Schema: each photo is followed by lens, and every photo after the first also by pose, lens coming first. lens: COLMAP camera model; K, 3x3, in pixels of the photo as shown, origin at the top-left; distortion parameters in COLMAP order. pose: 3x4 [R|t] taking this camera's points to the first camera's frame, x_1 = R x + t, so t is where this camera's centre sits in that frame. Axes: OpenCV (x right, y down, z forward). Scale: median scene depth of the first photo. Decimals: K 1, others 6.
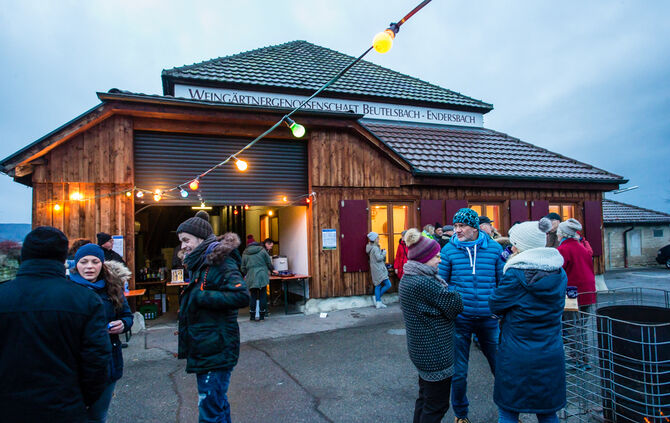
lens RADIAL K [[418.4, 0, 348.1], [0, 418.4, 232.4], [0, 0, 1]] dist [-0.046480, -0.000262]
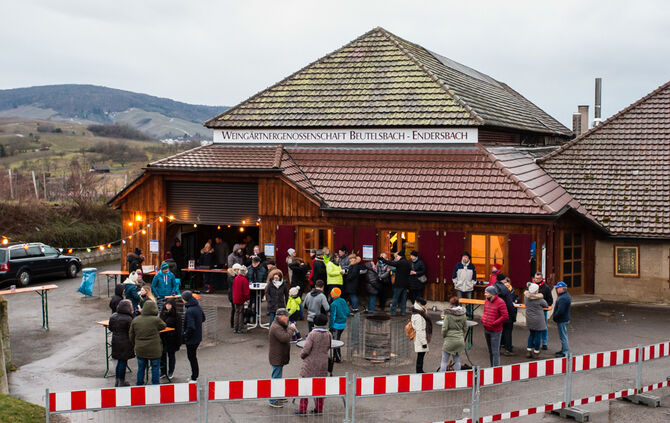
lens RADIAL K [[963.6, 0, 335.0], [0, 963.6, 211.5], [0, 0, 1]] dist [0.004413, 0.019572]
pose [[0.753402, 0.082942, -0.652309, 2.313688], [-0.018453, 0.994289, 0.105112, -0.479259], [0.657302, -0.067154, 0.750630, -1.377046]]
